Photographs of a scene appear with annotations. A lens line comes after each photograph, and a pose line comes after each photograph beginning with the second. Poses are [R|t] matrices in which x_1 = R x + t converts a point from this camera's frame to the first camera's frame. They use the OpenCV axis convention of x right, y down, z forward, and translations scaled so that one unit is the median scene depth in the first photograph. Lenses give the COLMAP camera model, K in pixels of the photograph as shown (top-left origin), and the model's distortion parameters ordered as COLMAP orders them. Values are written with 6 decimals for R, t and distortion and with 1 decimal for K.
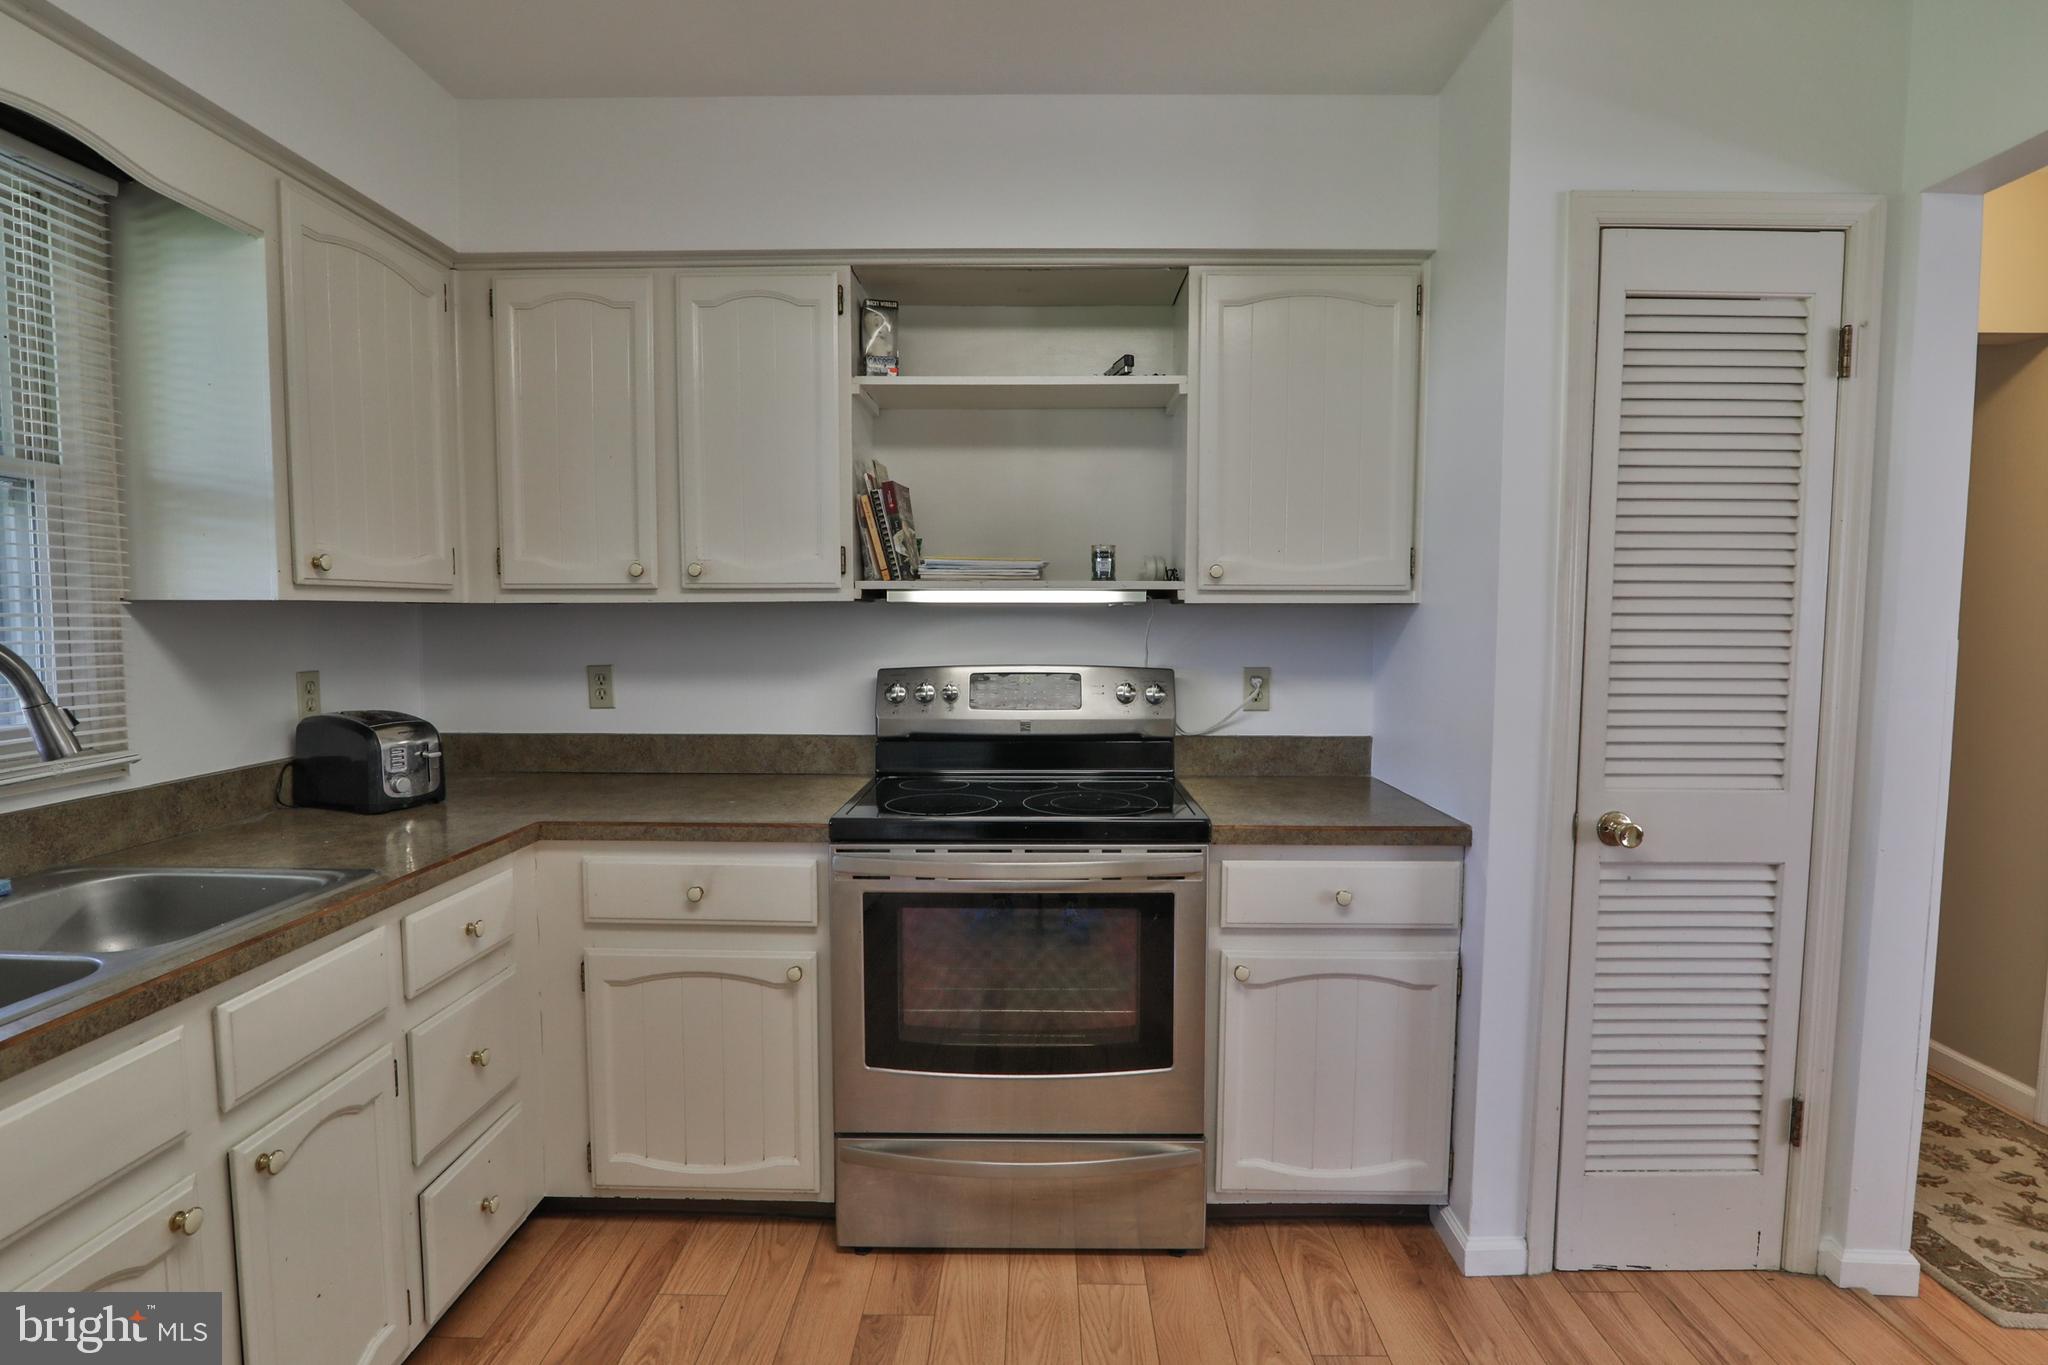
lens RADIAL K [[1015.8, 0, 1025.3], [0, 1015.8, 685.4], [0, 0, 1]] dist [-0.021344, 0.001884]
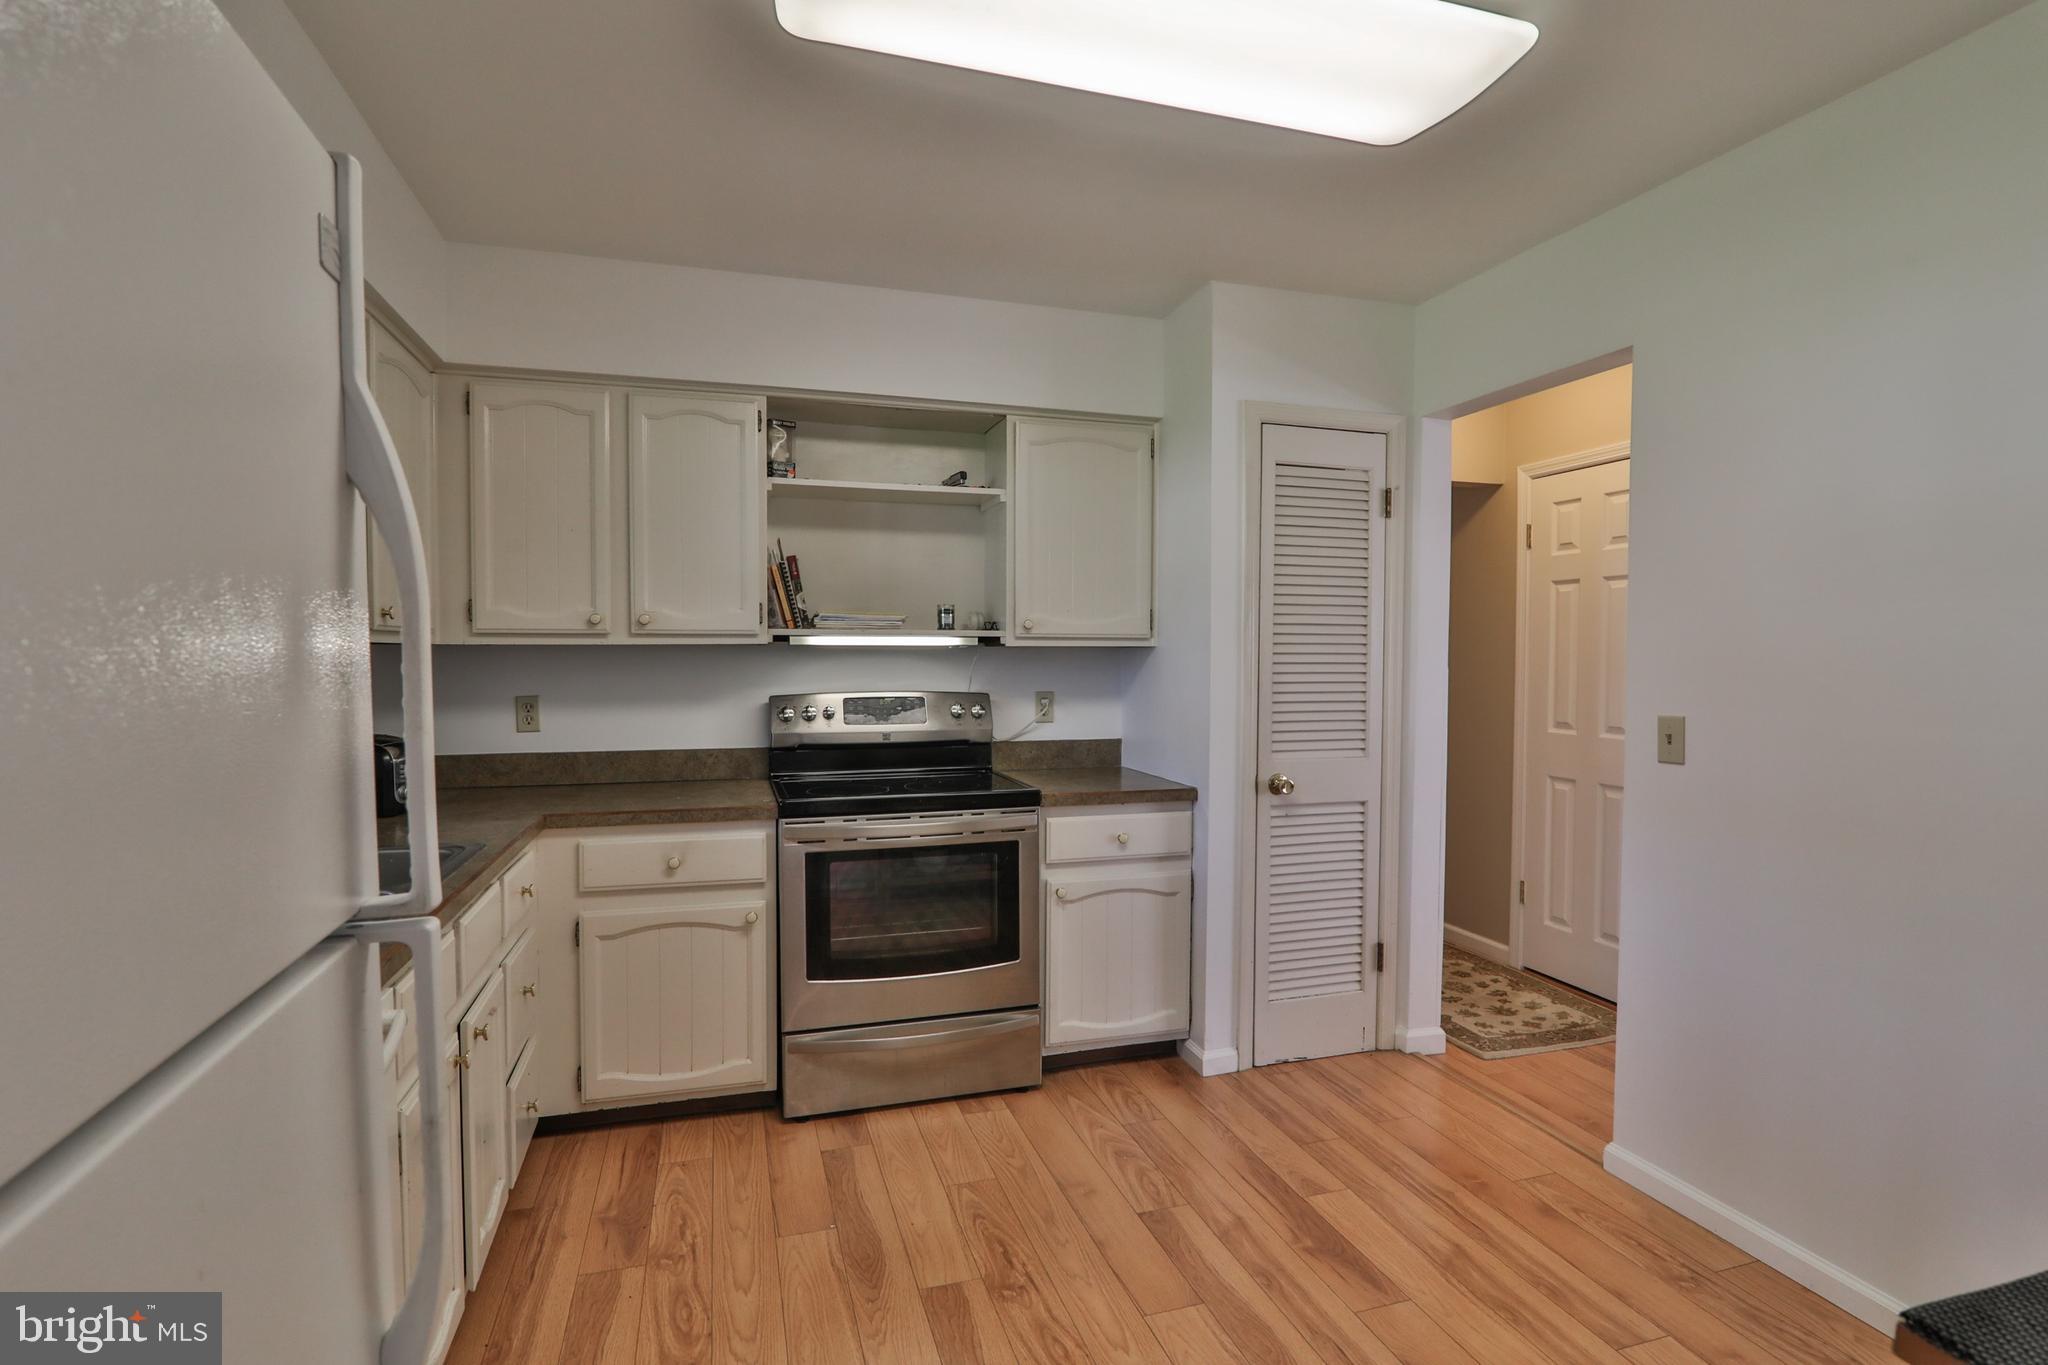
lens RADIAL K [[992.3, 0, 1029.4], [0, 992.3, 683.9], [0, 0, 1]] dist [-0.016846, -0.000131]
pose [[0.950816, -0.008745, 0.309632, -0.275980], [0.021162, 0.999100, -0.036766, 0.027626], [-0.309032, 0.041510, 0.950145, -0.383071]]
